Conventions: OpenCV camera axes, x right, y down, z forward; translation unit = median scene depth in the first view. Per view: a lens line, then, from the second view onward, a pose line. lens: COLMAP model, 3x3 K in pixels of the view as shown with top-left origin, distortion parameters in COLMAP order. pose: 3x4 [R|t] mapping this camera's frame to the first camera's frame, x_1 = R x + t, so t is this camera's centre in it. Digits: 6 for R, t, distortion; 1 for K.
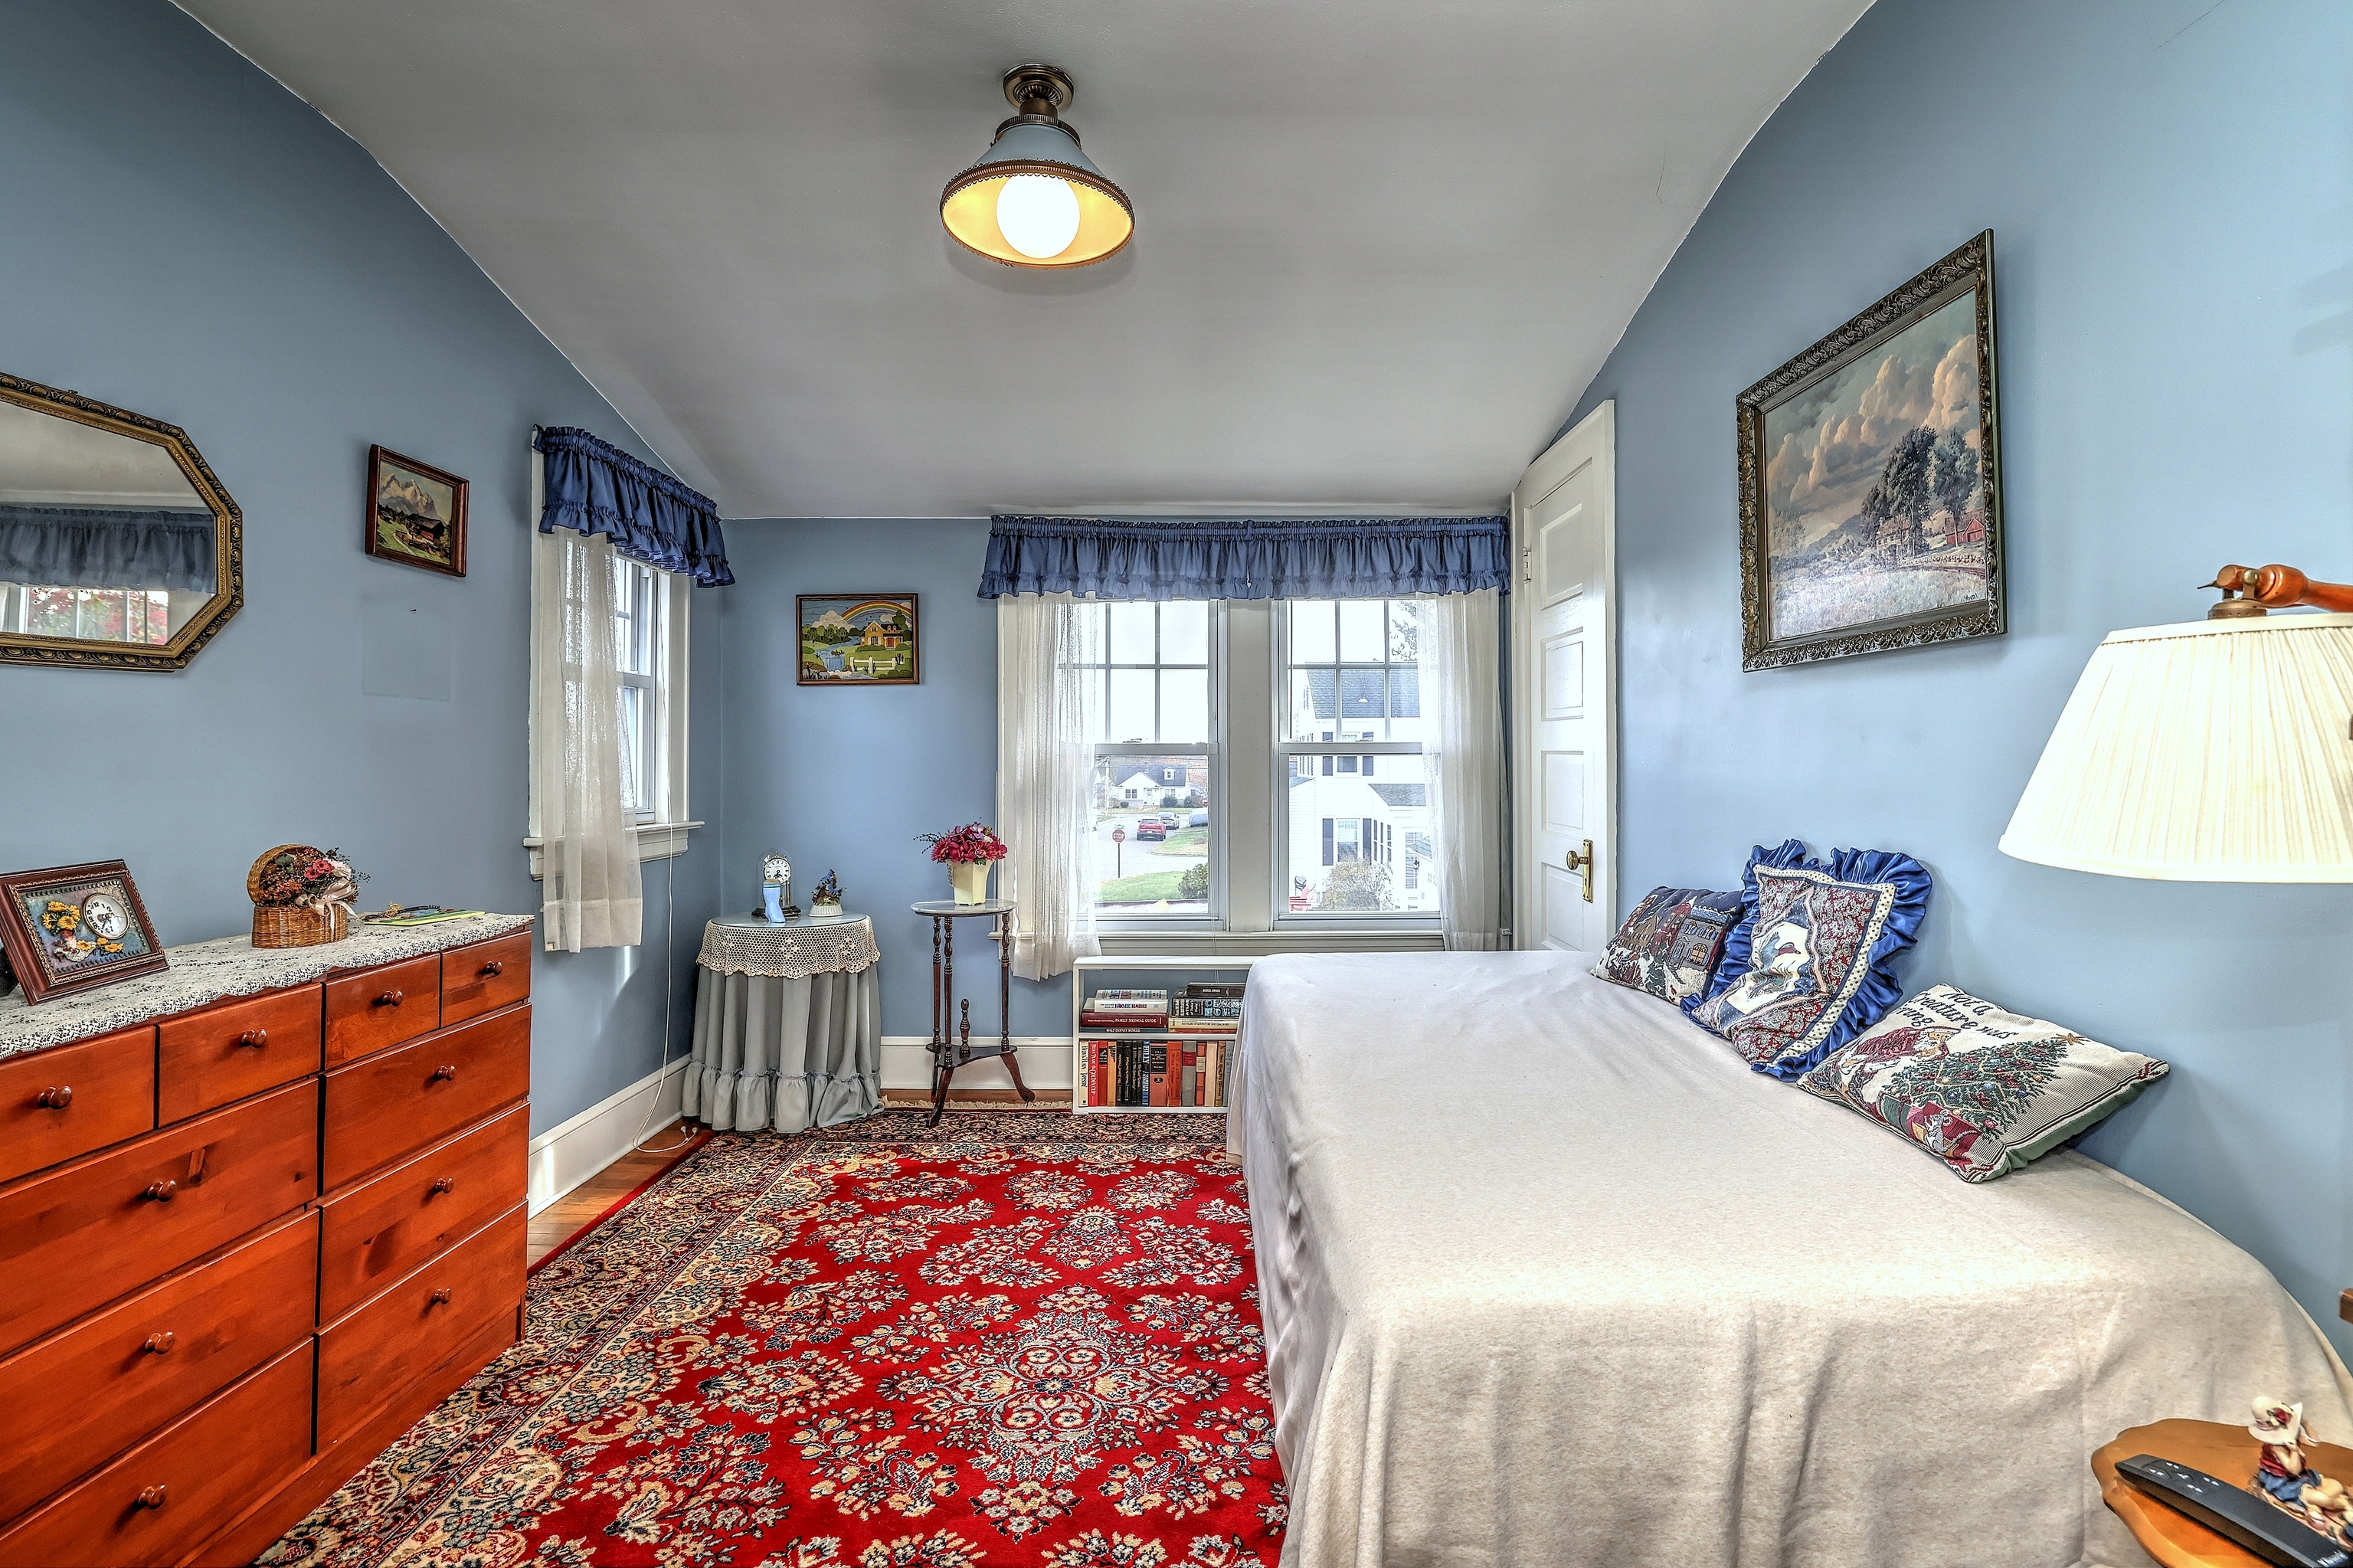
lens RADIAL K [[1090.8, 0, 1141.6], [0, 1090.8, 773.1], [0, 0, 1]] dist [-0.044798, 0.018099]
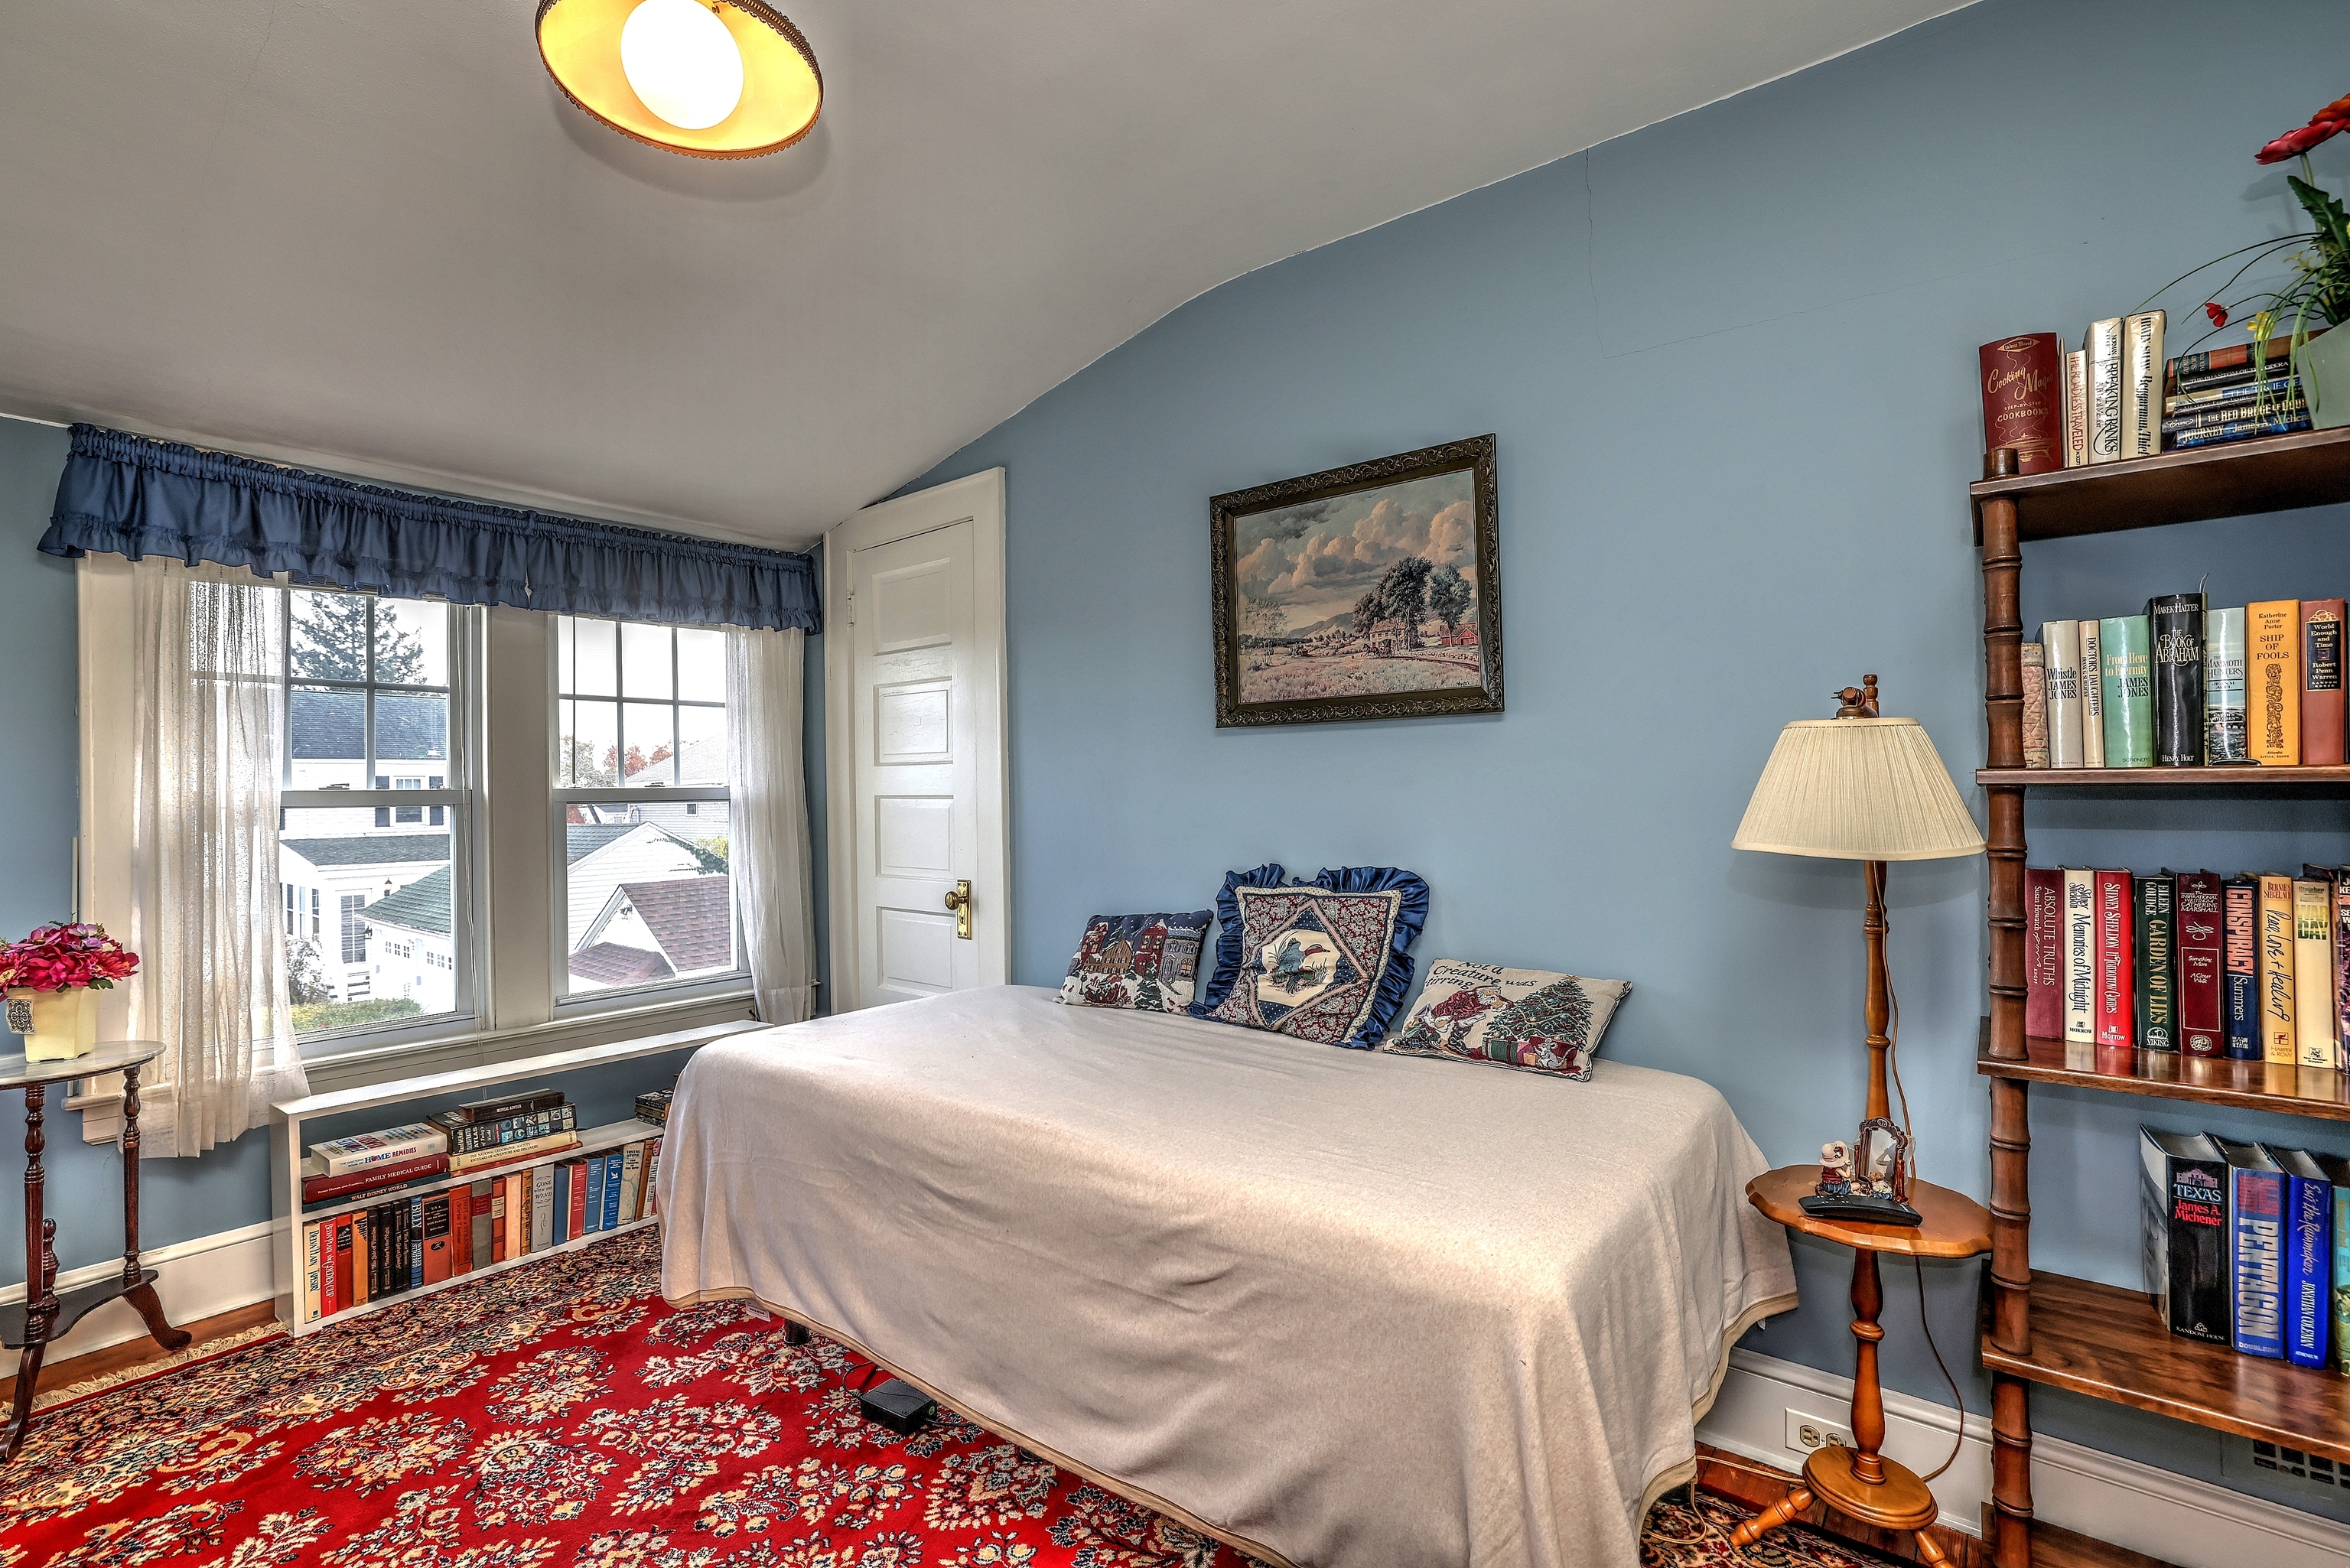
lens RADIAL K [[1081.0, 0, 1172.7], [0, 1081.0, 803.3], [0, 0, 1]] dist [-0.053906, 0.025360]
pose [[0.626550, -0.013624, 0.779262, -0.314228], [0.024660, 0.999693, -0.002350, -0.005863], [-0.778991, 0.020689, 0.626694, 0.215987]]
